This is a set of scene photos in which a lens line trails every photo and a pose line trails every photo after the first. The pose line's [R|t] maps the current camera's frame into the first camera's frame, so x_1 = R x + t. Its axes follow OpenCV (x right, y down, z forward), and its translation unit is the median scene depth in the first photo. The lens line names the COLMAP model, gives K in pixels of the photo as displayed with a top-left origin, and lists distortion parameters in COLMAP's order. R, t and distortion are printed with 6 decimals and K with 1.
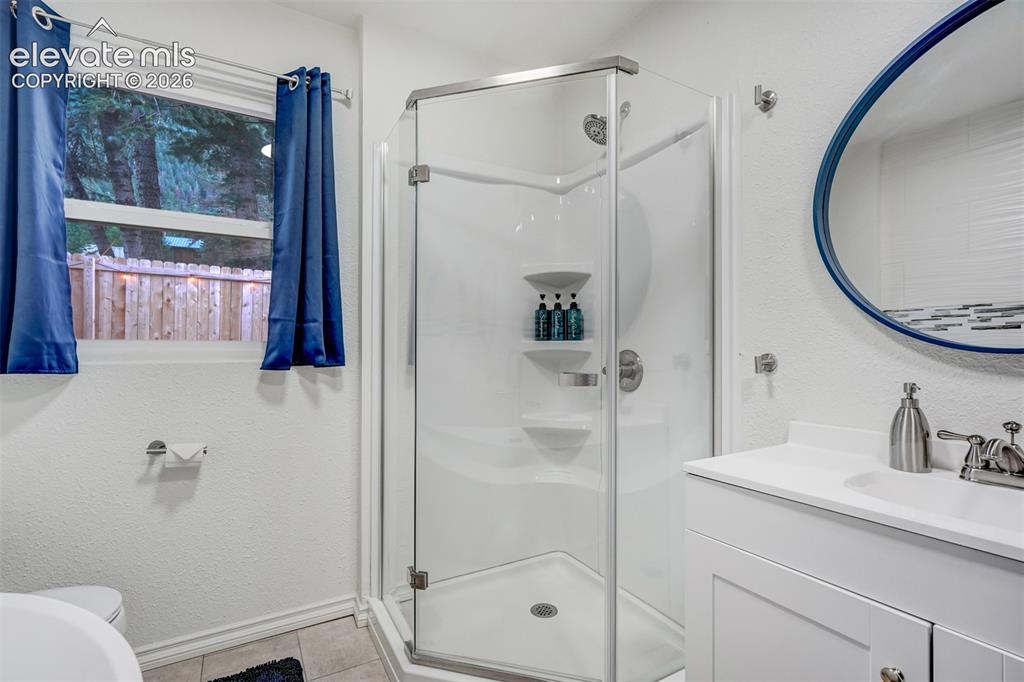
lens RADIAL K [[472.5, 0, 508.4], [0, 472.5, 348.2], [0, 0, 1]] dist [0.000404, 0.000615]
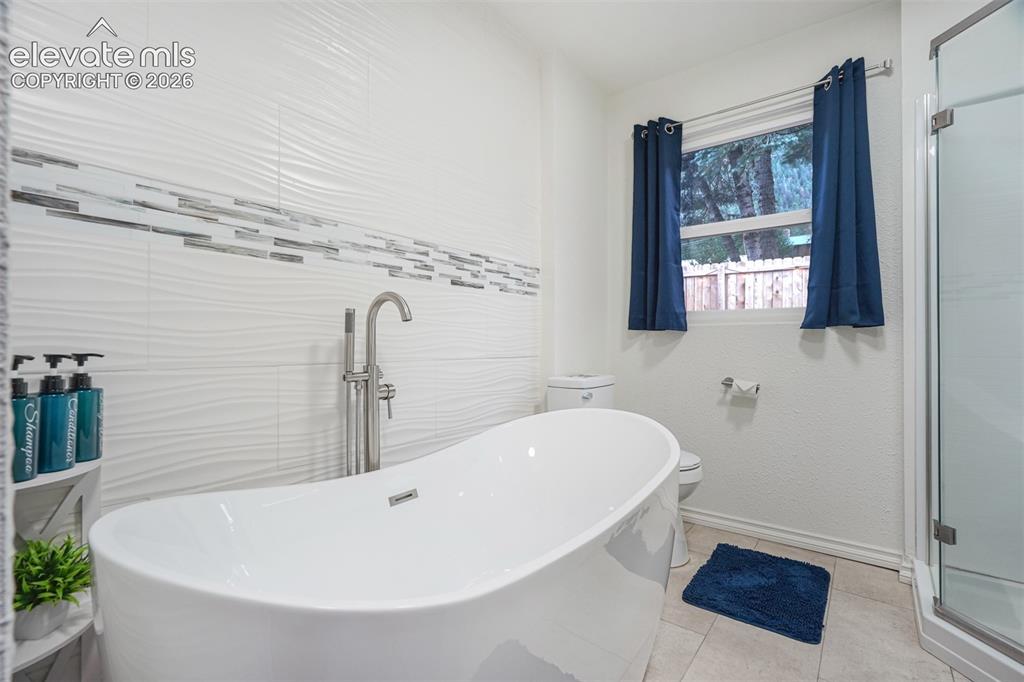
lens RADIAL K [[466.4, 0, 512.0], [0, 466.4, 341.0], [0, 0, 1]] dist [0.001394, 0.000570]
pose [[0.389698, -0.003399, -0.920937, 0.276105], [0.002318, 0.999994, -0.002710, 0.070473], [0.920940, -0.001079, 0.389703, -0.156209]]
